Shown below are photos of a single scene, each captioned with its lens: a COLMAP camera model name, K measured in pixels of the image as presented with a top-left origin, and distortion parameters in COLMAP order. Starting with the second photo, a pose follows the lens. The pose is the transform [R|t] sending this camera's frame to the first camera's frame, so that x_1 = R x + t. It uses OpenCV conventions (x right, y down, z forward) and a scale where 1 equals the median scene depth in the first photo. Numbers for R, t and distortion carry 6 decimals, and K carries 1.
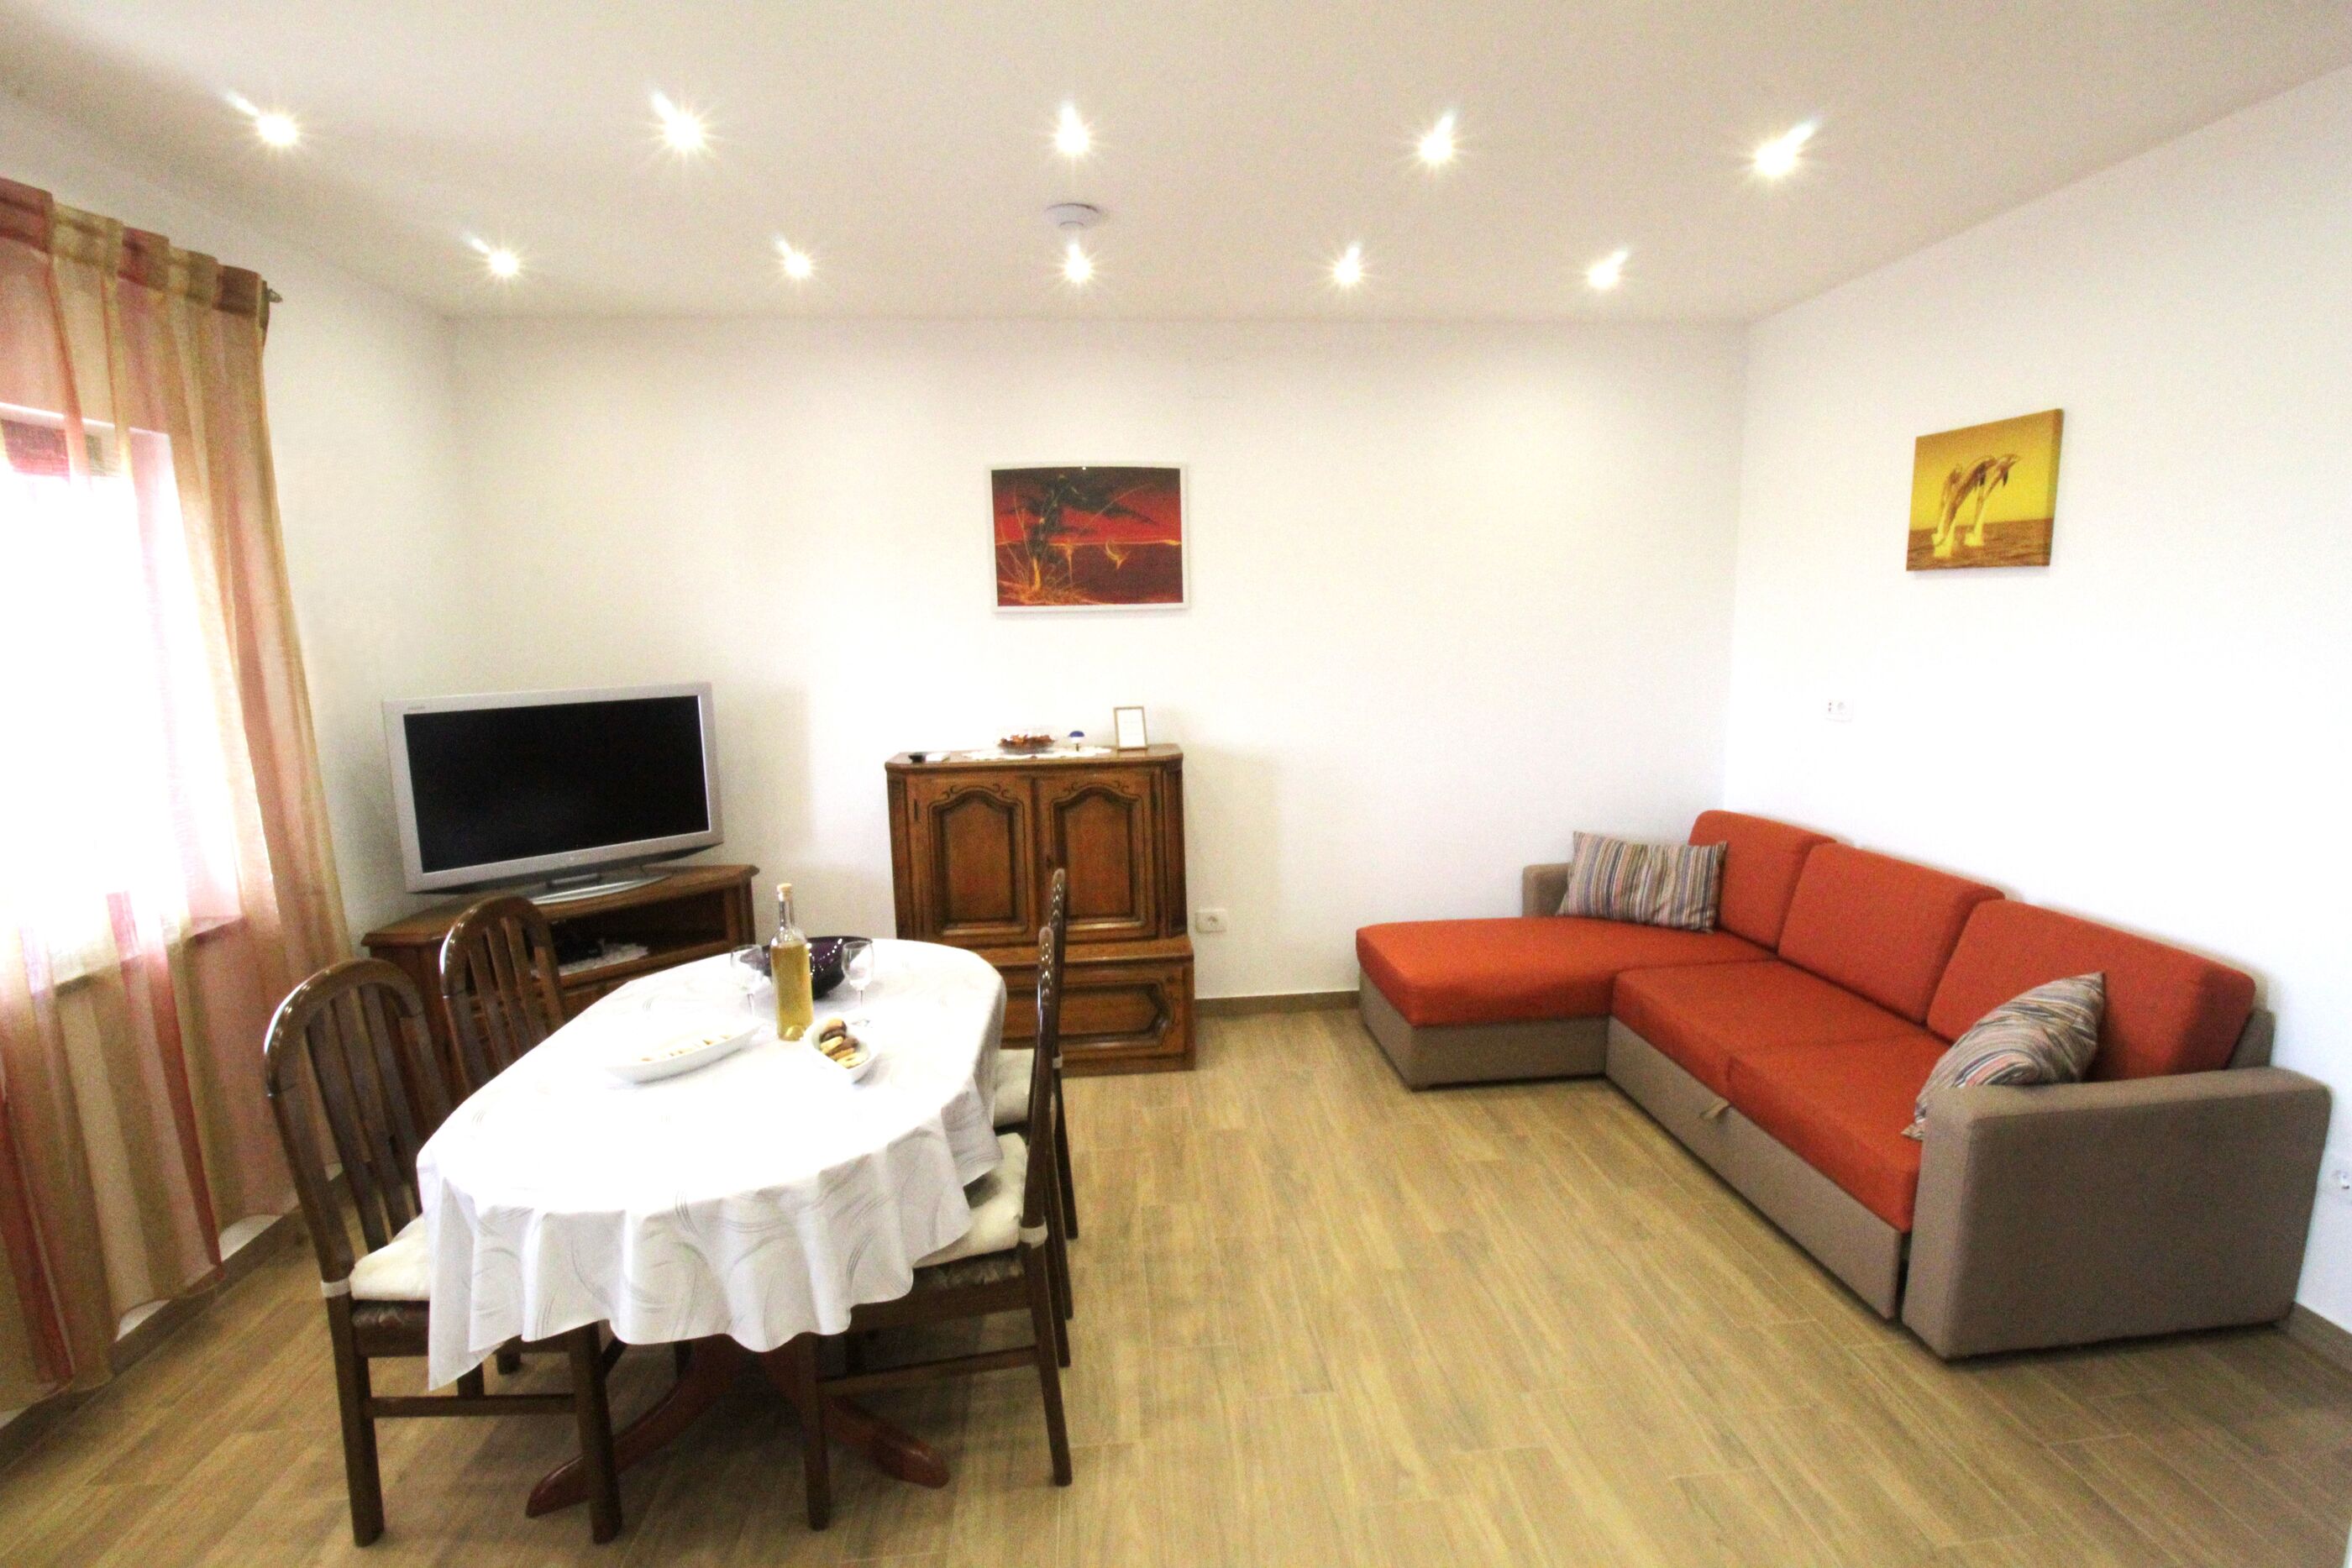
lens RADIAL K [[1094.7, 0, 1204.0], [0, 1094.7, 784.8], [0, 0, 1]] dist [0.001038, -0.012417]
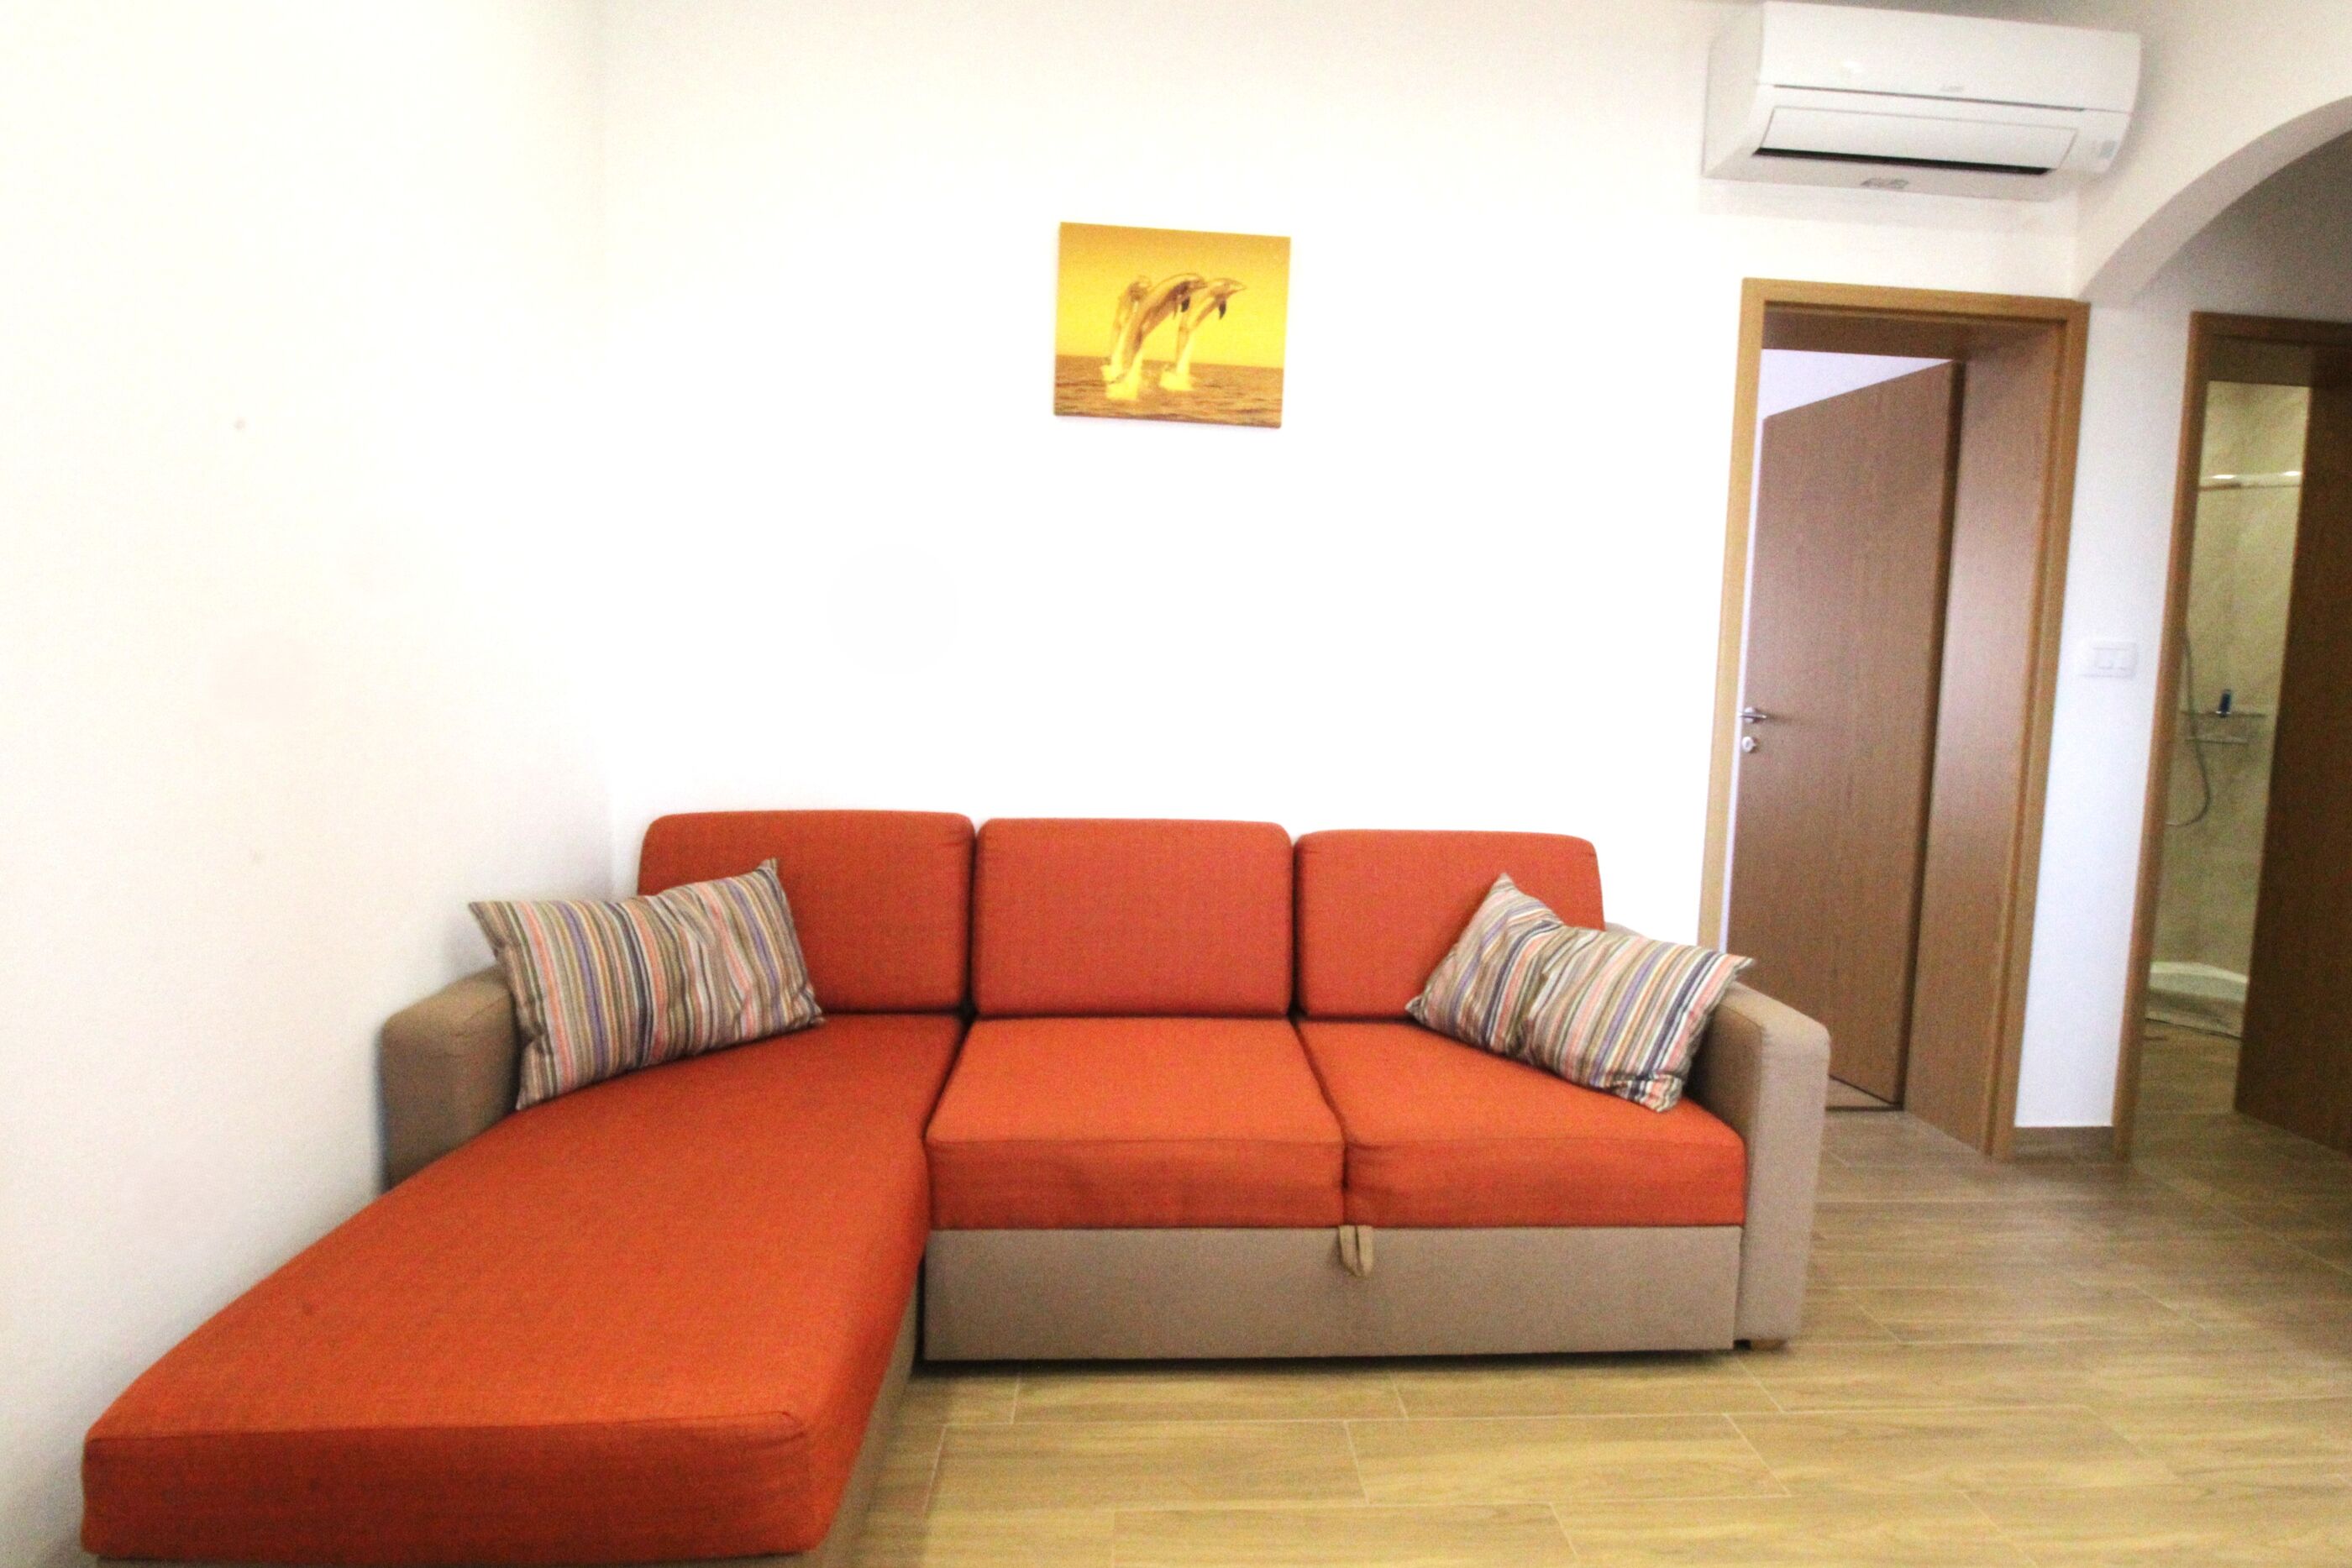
lens RADIAL K [[1152.0, 0, 1206.6], [0, 1152.0, 790.1], [0, 0, 1]] dist [-0.000018, -0.014082]
pose [[0.036607, -0.074402, 0.996556, -0.097090], [0.121301, 0.990182, 0.069470, 0.003863], [-0.991940, 0.118341, 0.045273, 0.806288]]
